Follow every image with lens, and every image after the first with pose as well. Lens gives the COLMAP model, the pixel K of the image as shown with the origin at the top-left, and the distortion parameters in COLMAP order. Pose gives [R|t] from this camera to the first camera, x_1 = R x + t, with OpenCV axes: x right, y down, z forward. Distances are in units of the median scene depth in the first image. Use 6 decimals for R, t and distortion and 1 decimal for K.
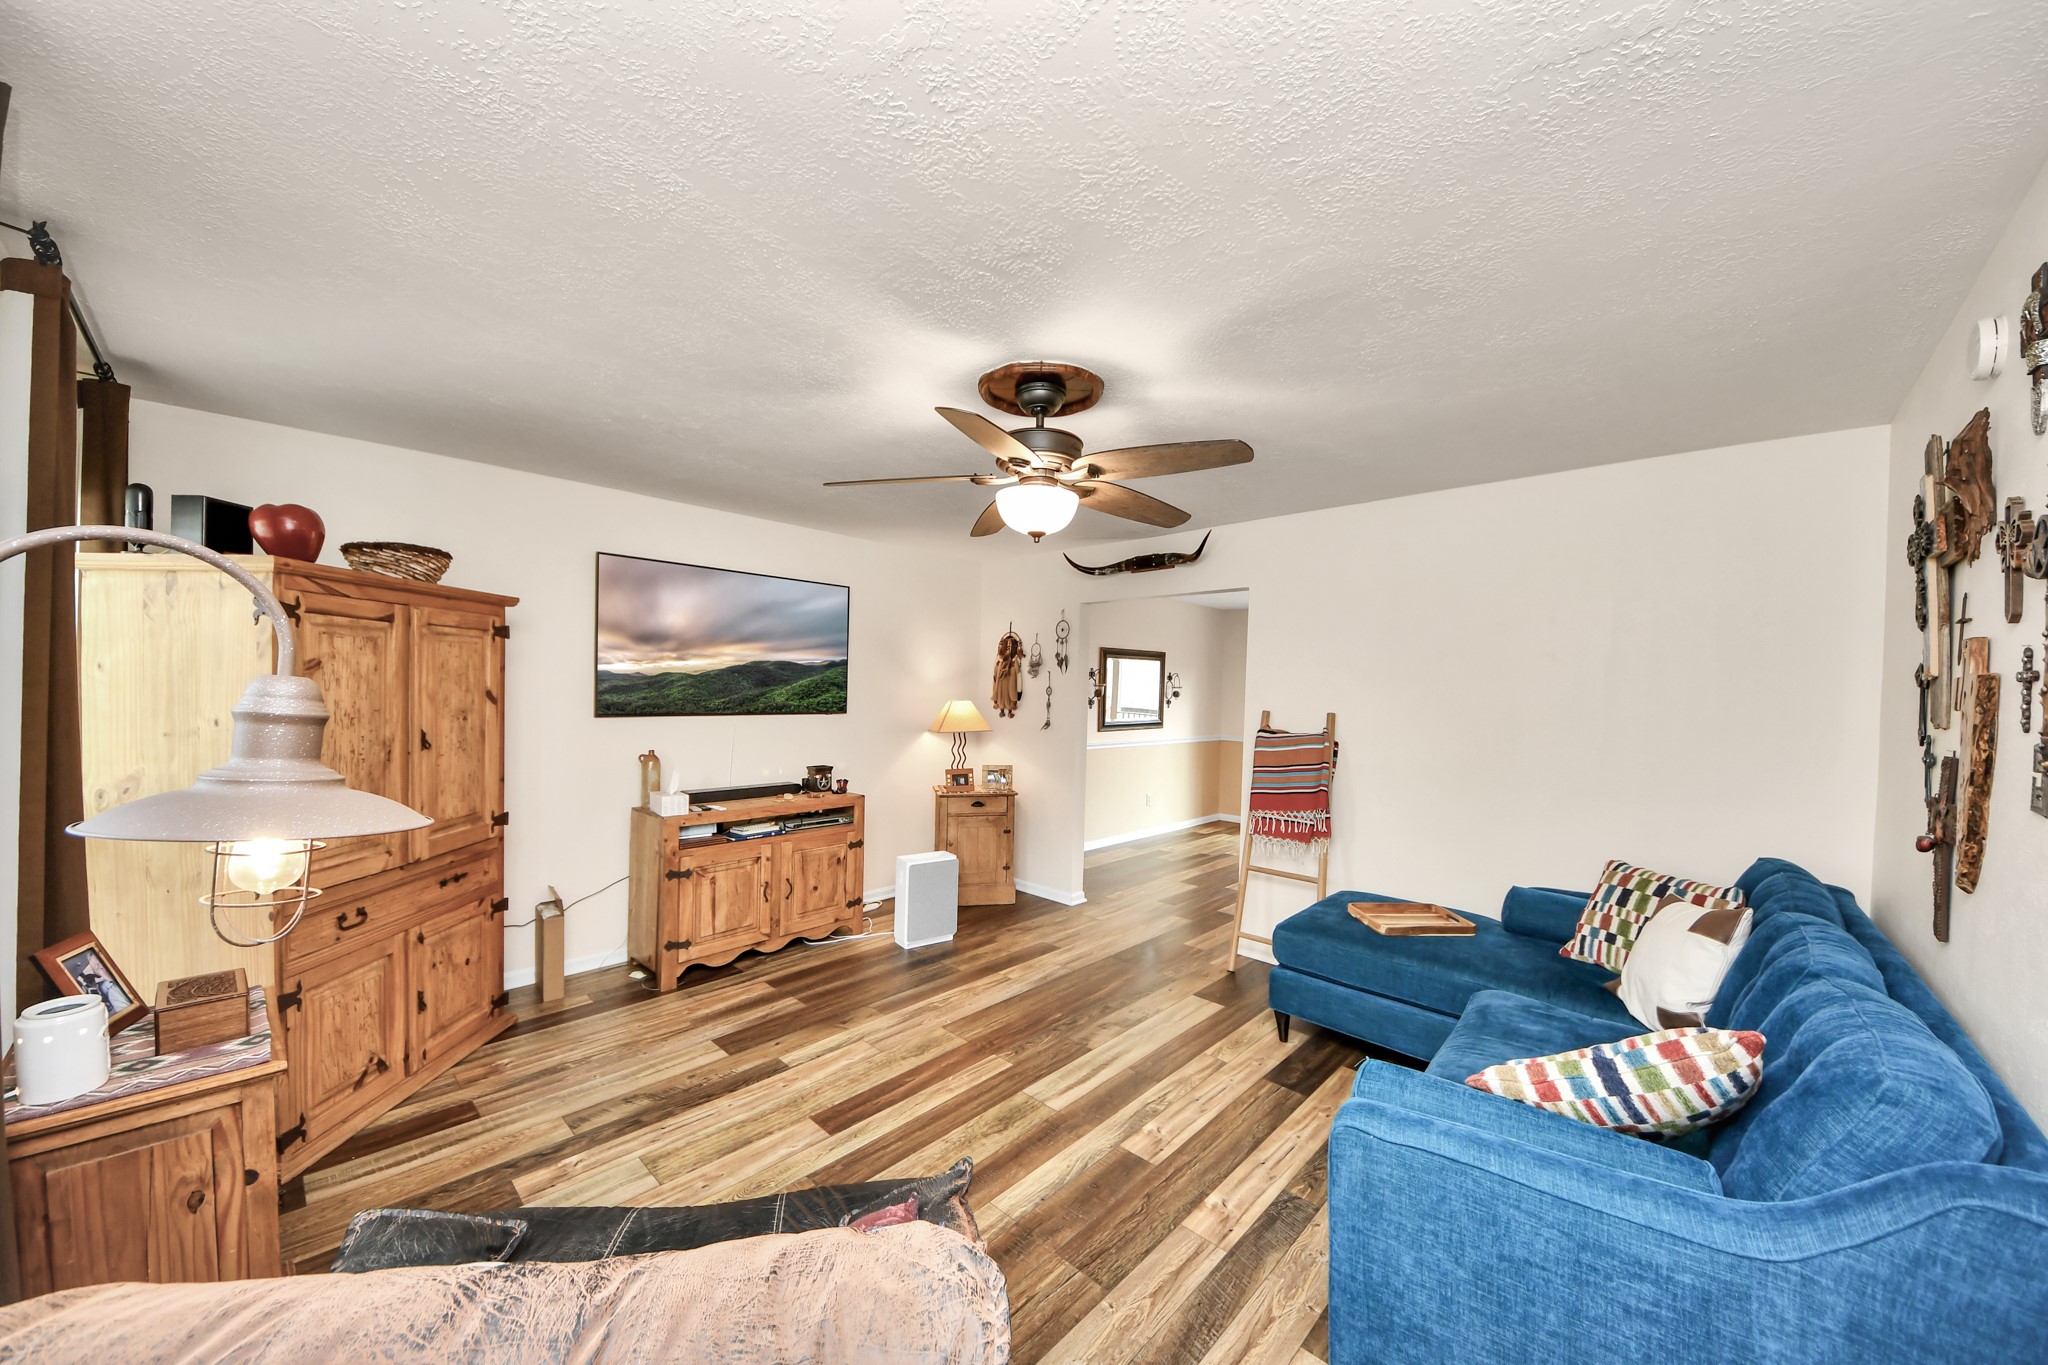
lens RADIAL K [[749.8, 0, 1024.2], [0, 749.8, 701.3], [0, 0, 1]] dist [0.048482, -0.030130]
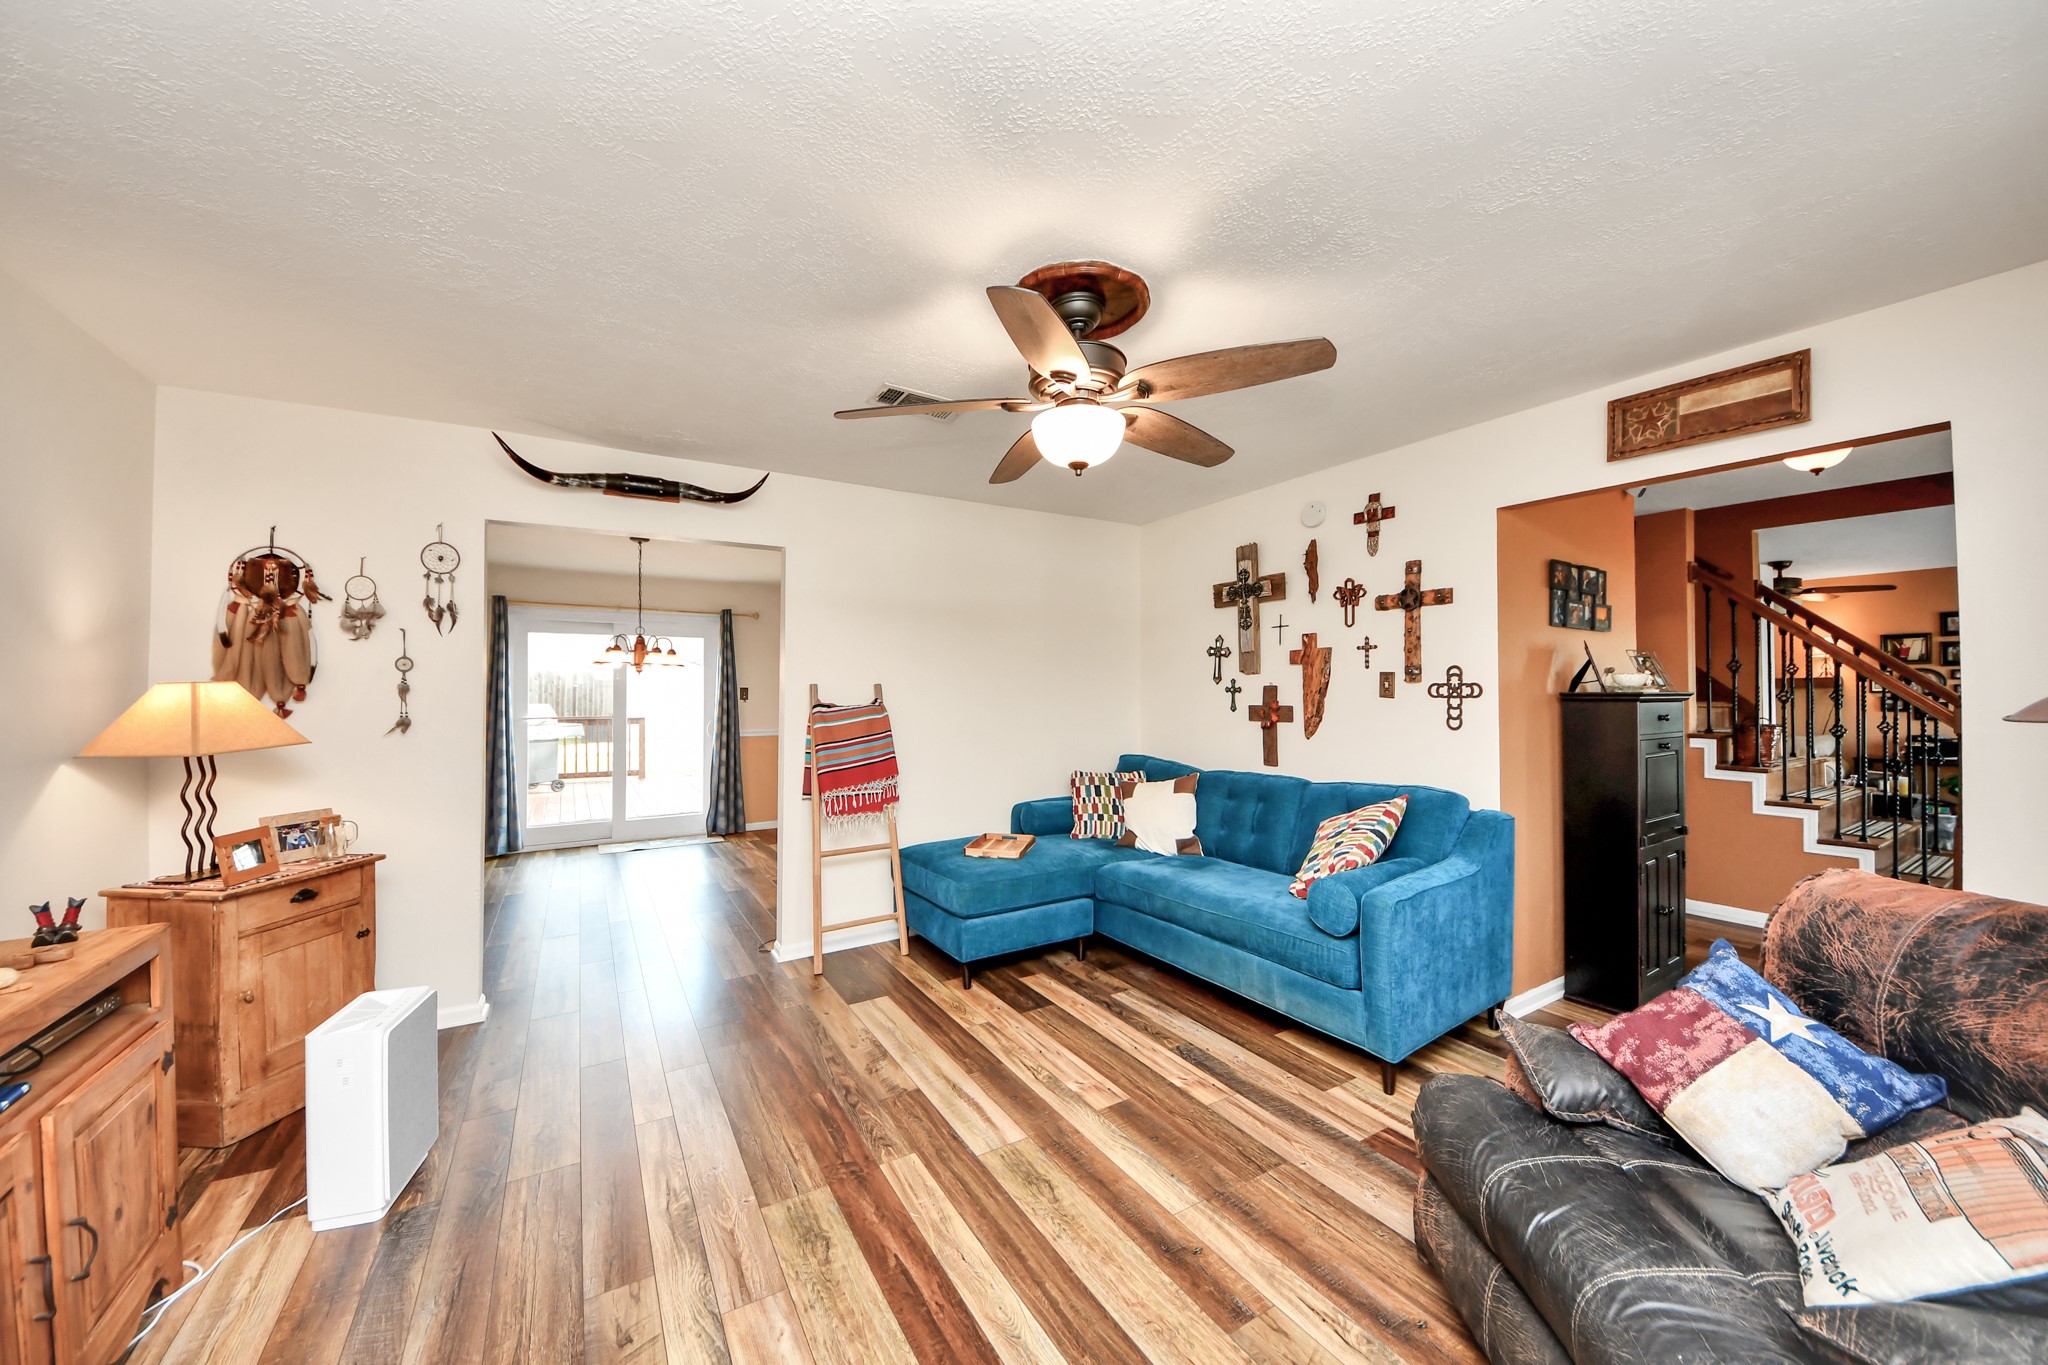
lens RADIAL K [[749.8, 0, 1024.2], [0, 749.8, 701.3], [0, 0, 1]] dist [0.048482, -0.030130]
pose [[0.240405, -0.035675, 0.970017, -0.566321], [0.030375, 0.999111, 0.029217, 0.015260], [-0.970197, 0.022441, 0.241276, 0.572859]]
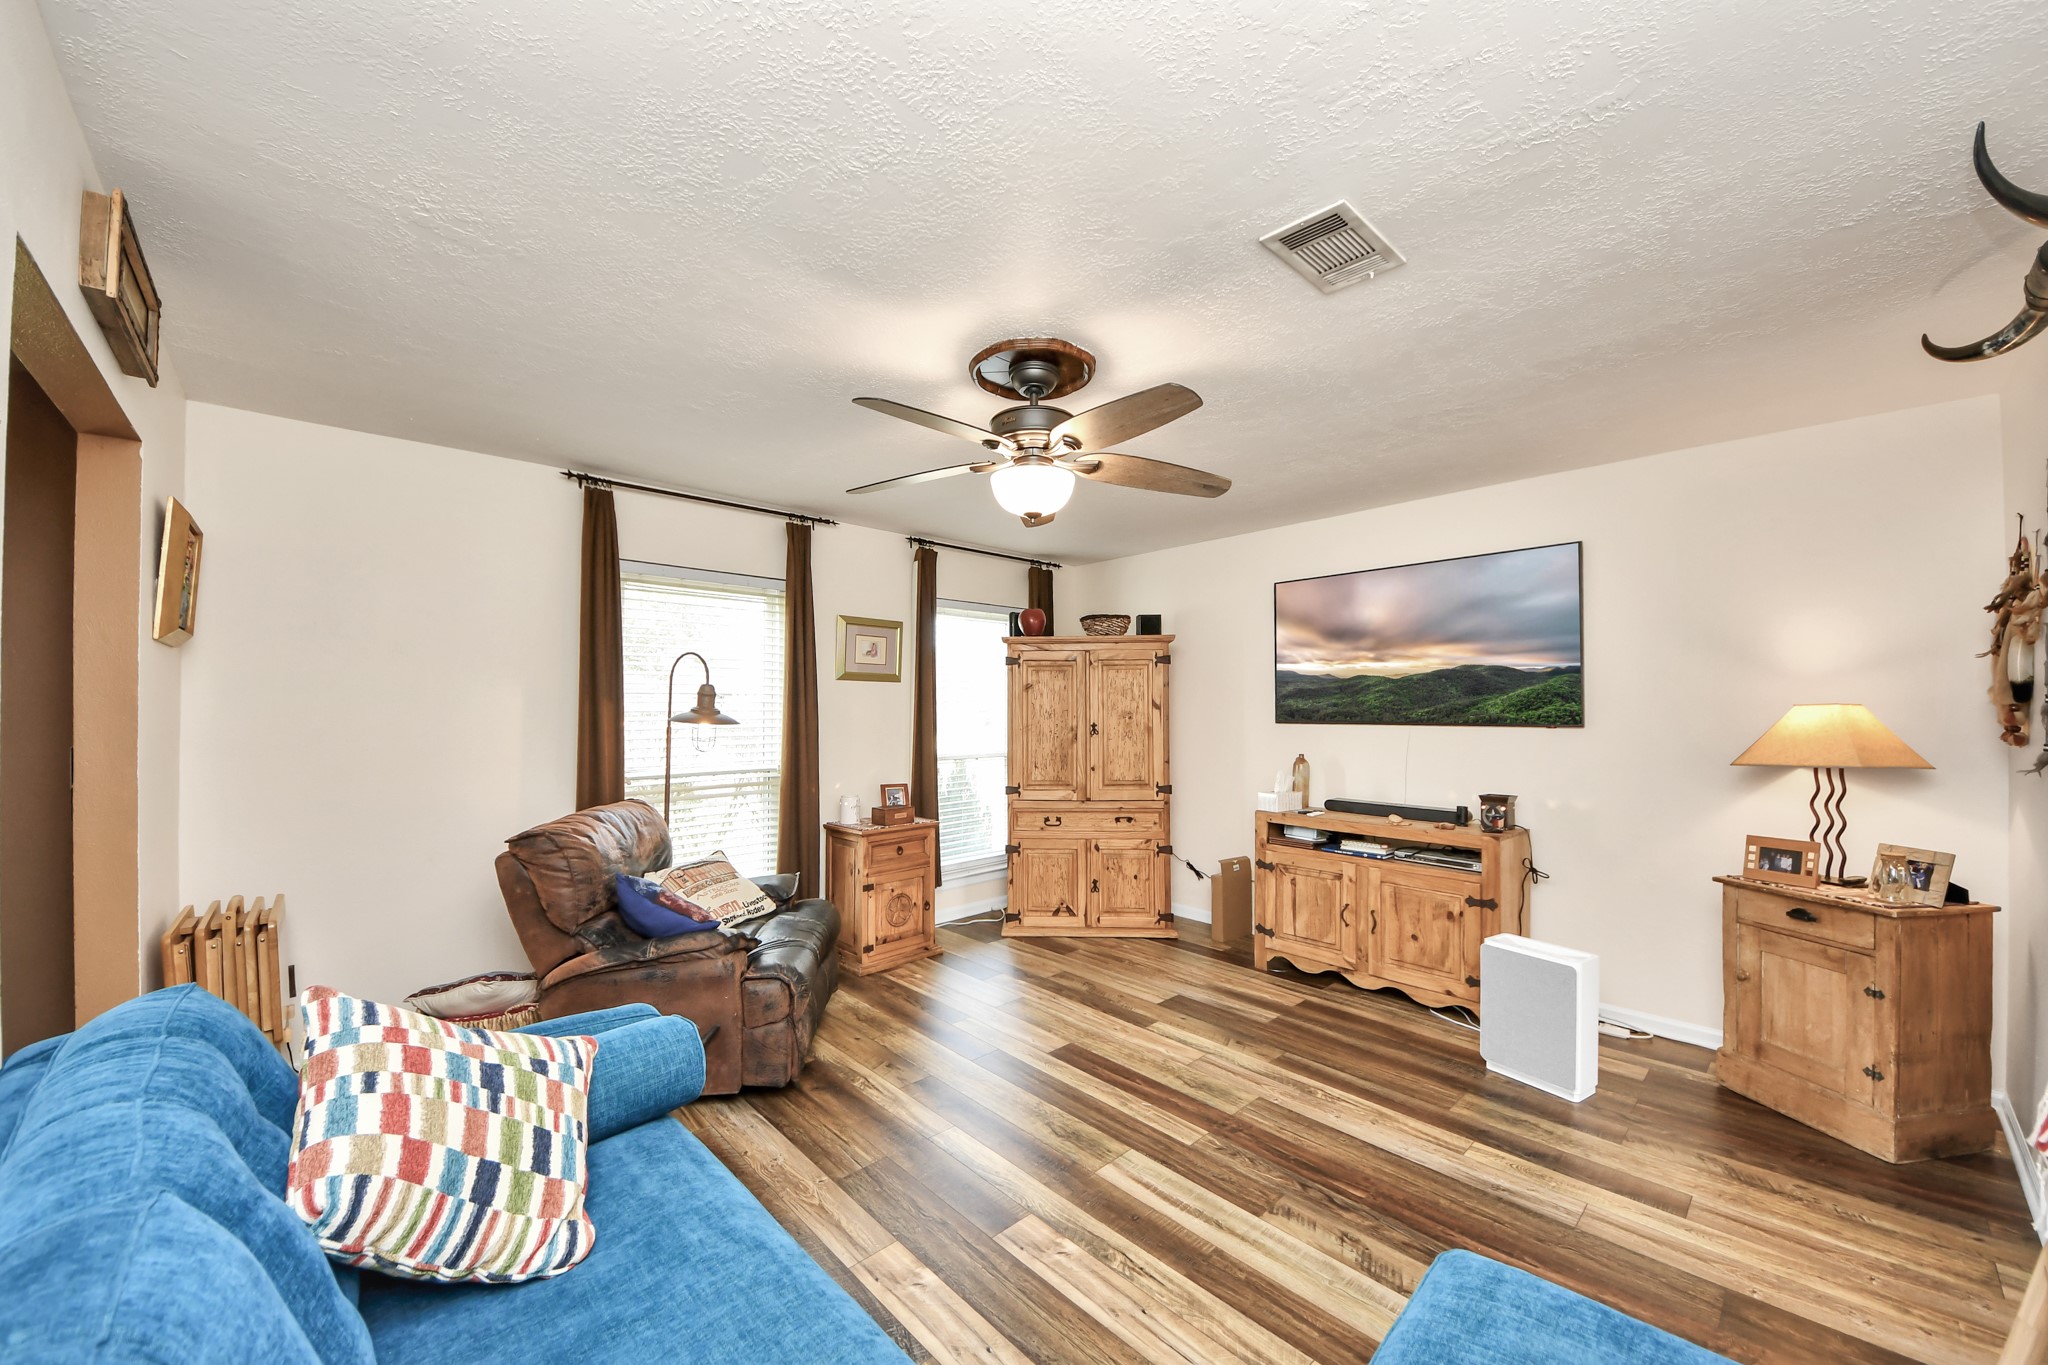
lens RADIAL K [[729.2, 0, 967.9], [0, 729.2, 705.2], [0, 0, 1]] dist [0.058868, -0.026821]
pose [[-0.107369, -0.028220, -0.993819, 0.649907], [-0.024924, 0.999359, -0.025685, 0.036008], [0.993907, 0.022012, -0.108003, 0.684502]]
